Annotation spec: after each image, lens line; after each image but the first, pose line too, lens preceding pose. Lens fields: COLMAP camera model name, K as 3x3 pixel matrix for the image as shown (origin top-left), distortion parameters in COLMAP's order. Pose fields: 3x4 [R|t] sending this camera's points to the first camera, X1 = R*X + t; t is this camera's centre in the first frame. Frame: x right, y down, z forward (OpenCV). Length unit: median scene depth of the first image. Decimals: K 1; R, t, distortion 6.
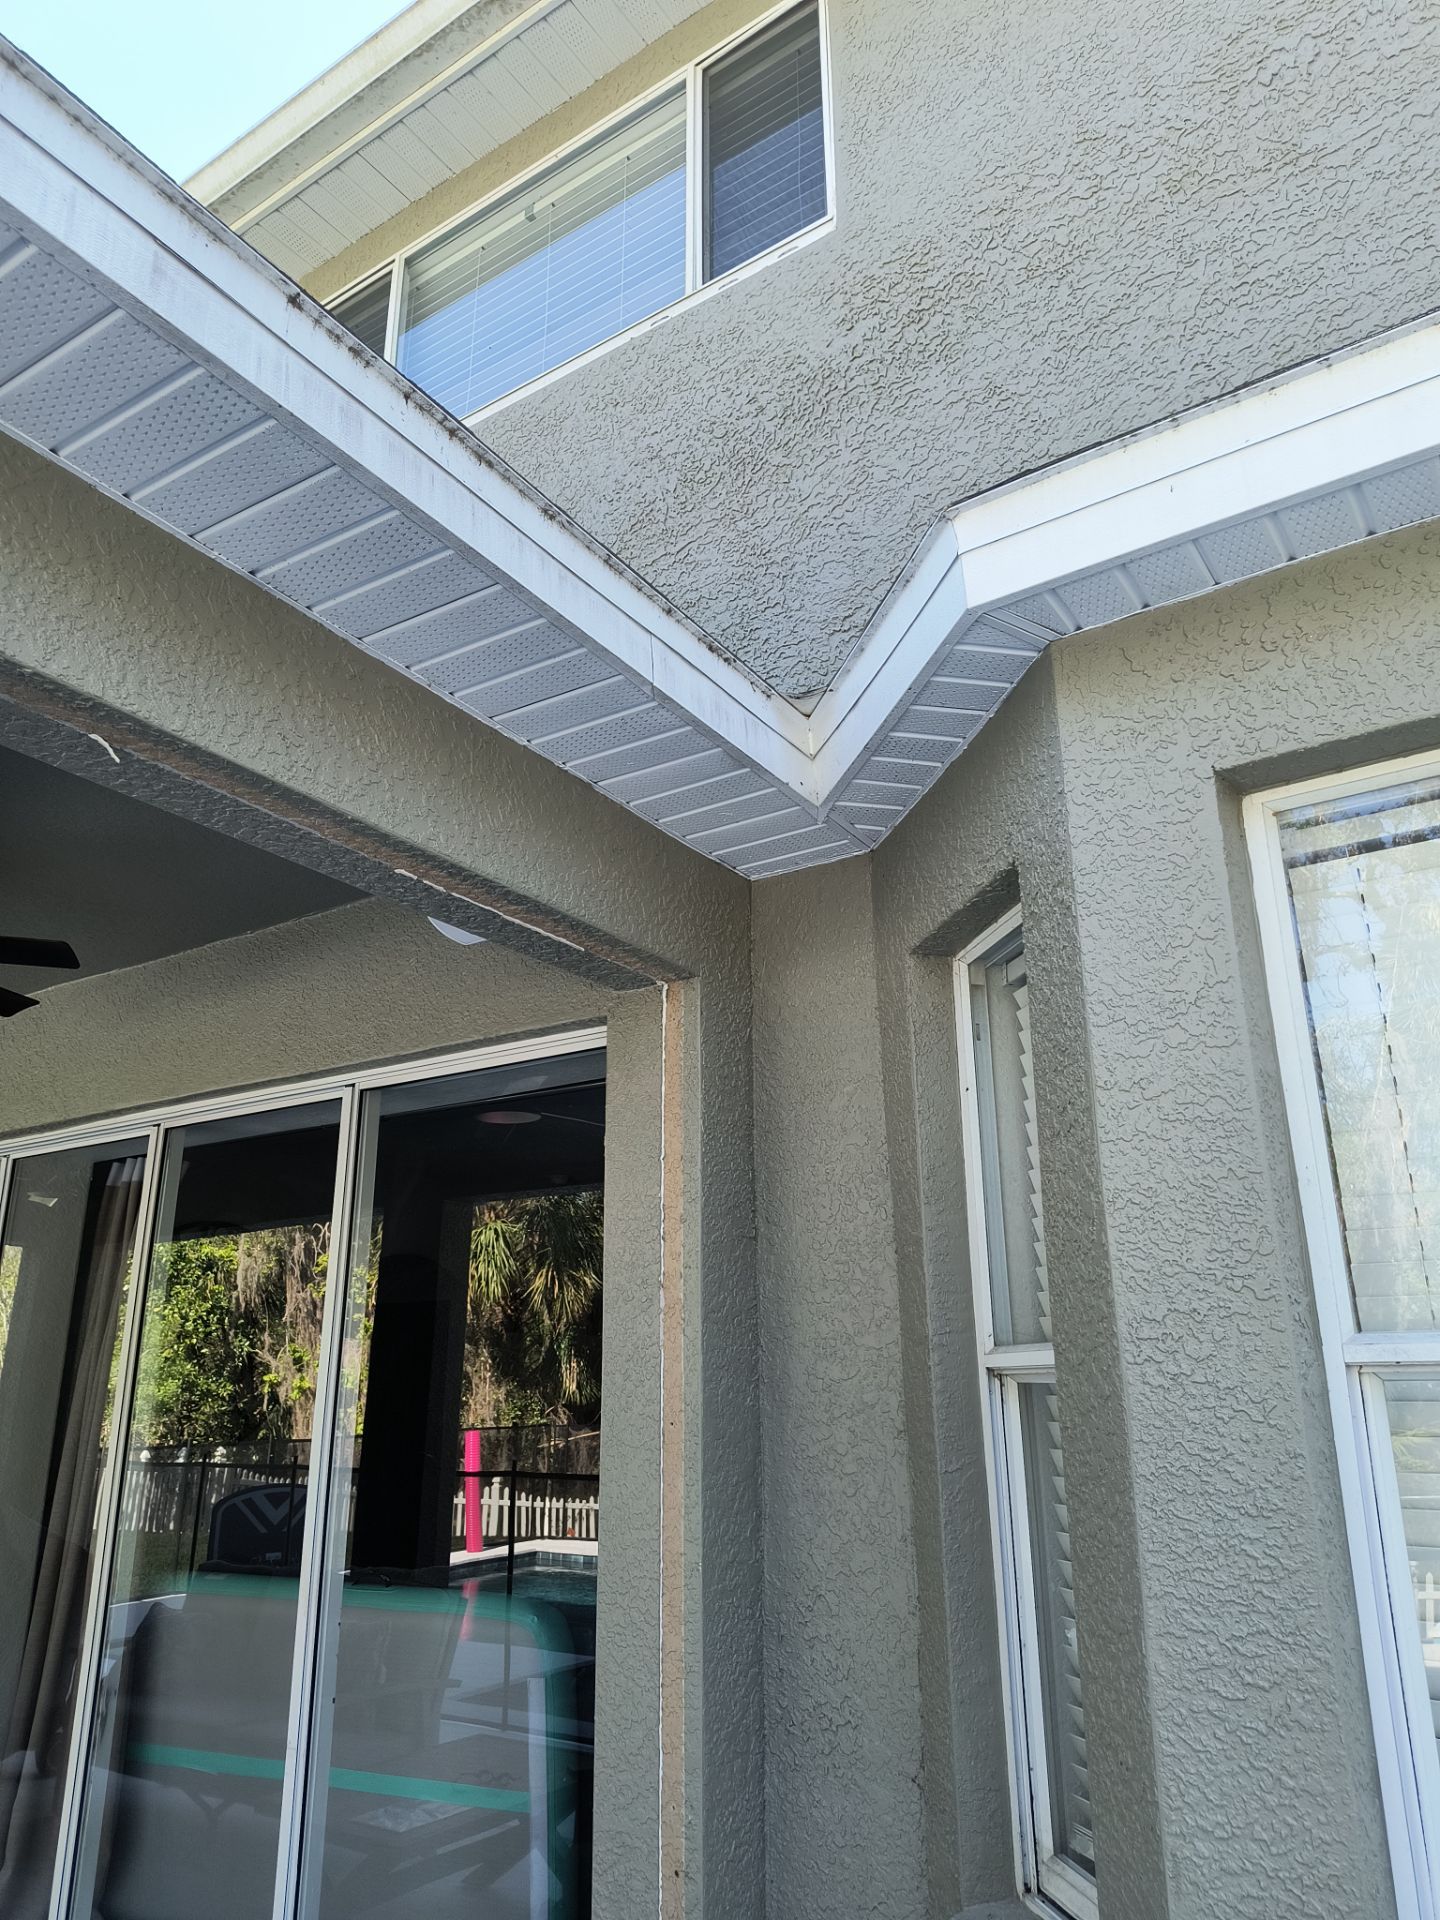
lens RADIAL K [[1310.3, 0, 705.4], [0, 1310.3, 967.5], [0, 0, 1]] dist [0.053292, -0.058404]
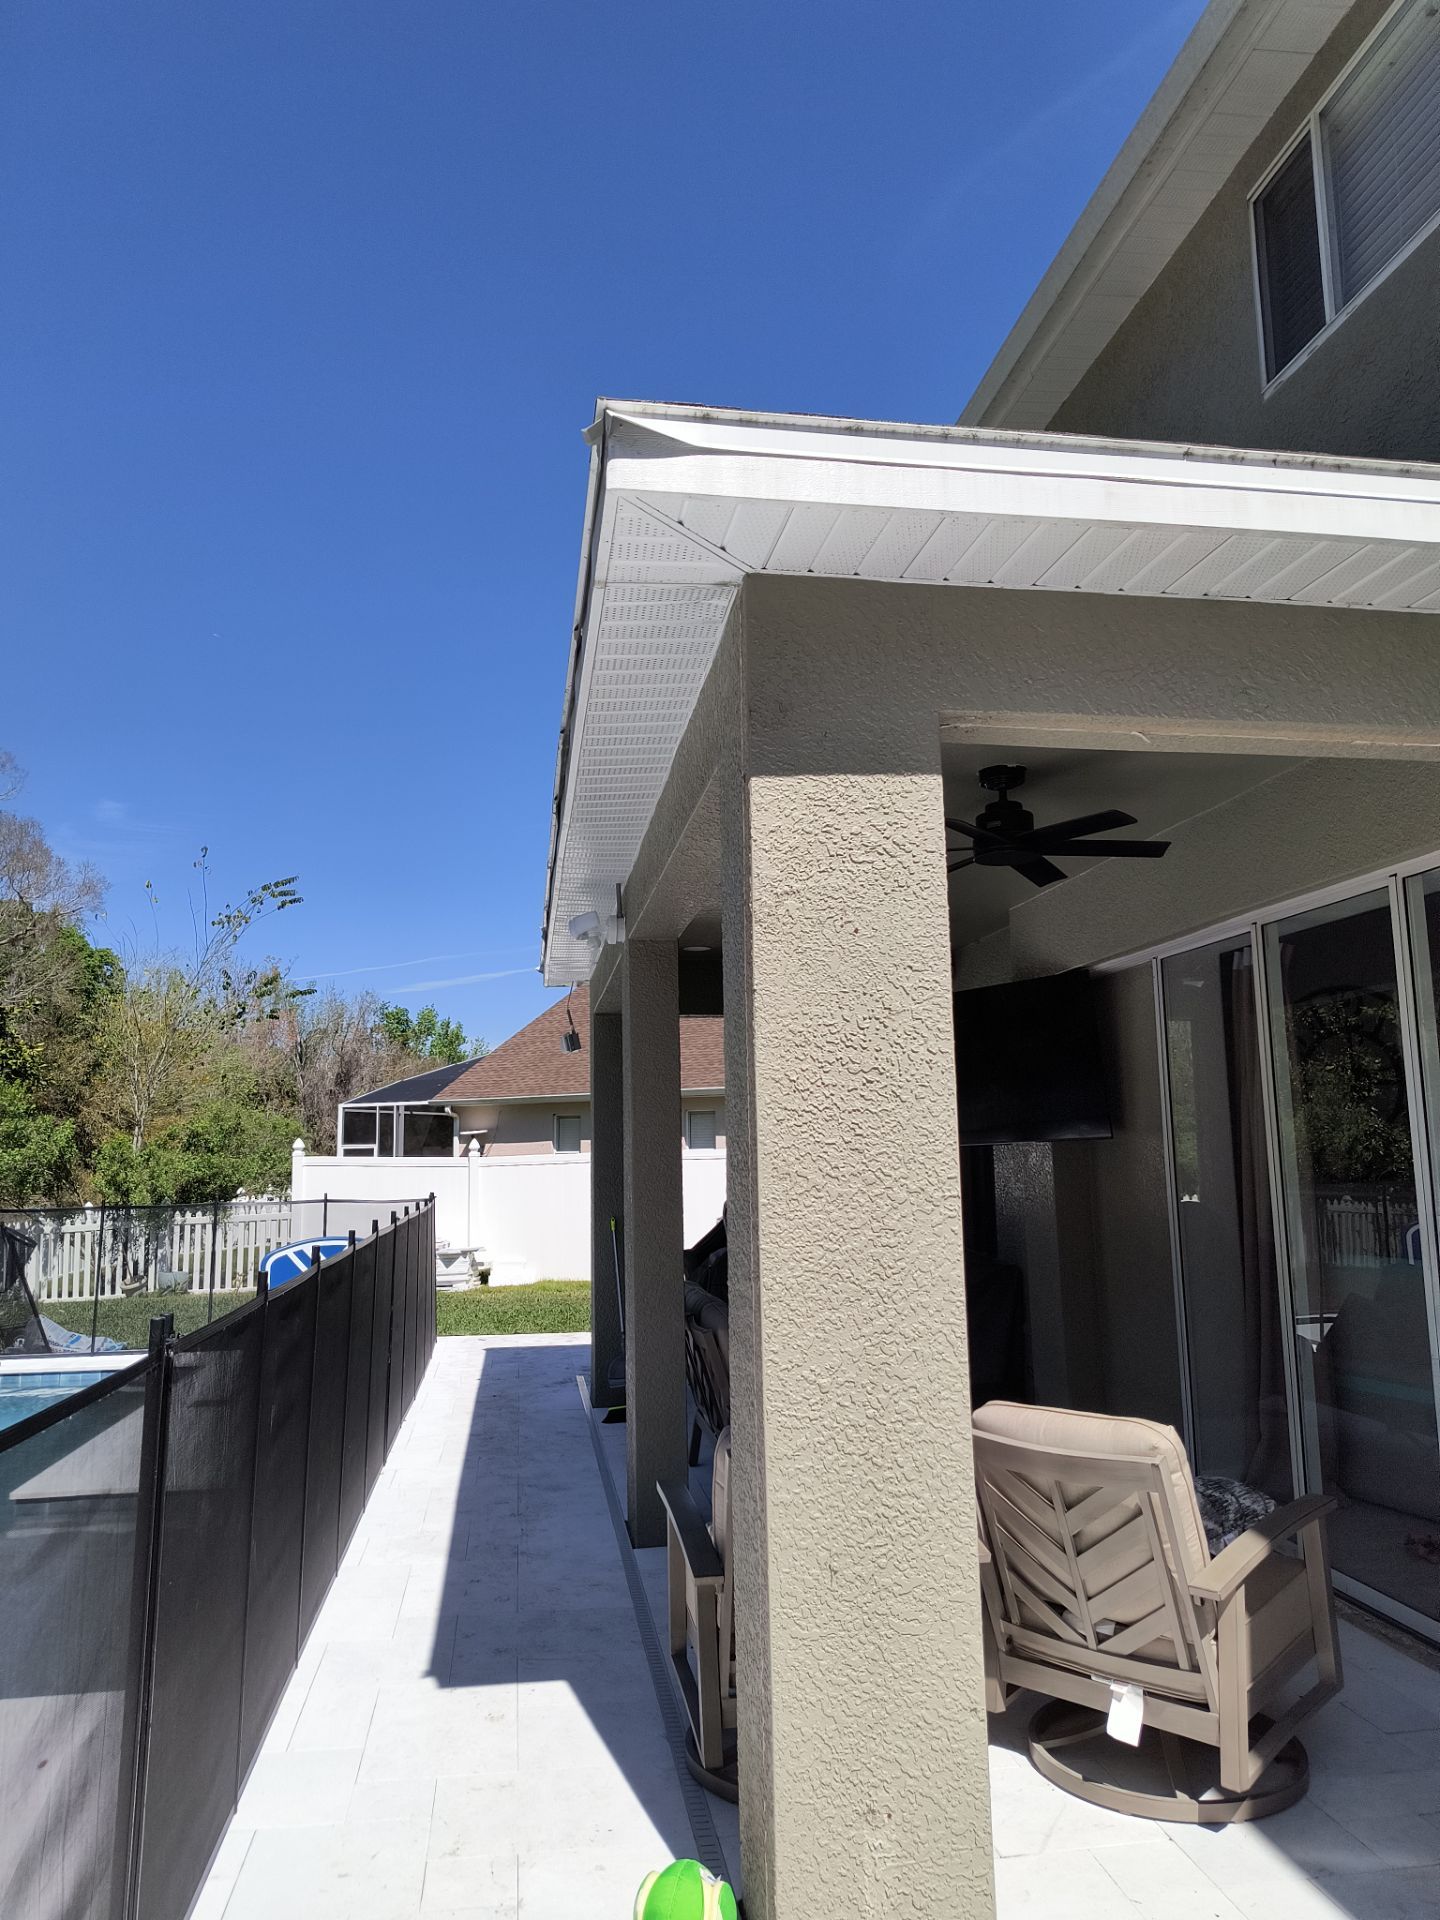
lens RADIAL K [[1310.3, 0, 705.4], [0, 1310.3, 967.5], [0, 0, 1]] dist [0.053292, -0.058404]
pose [[0.671298, -0.114719, -0.732256, 0.230271], [0.238649, 0.968791, 0.067006, -0.074751], [0.701716, -0.219733, 0.677726, -0.370990]]
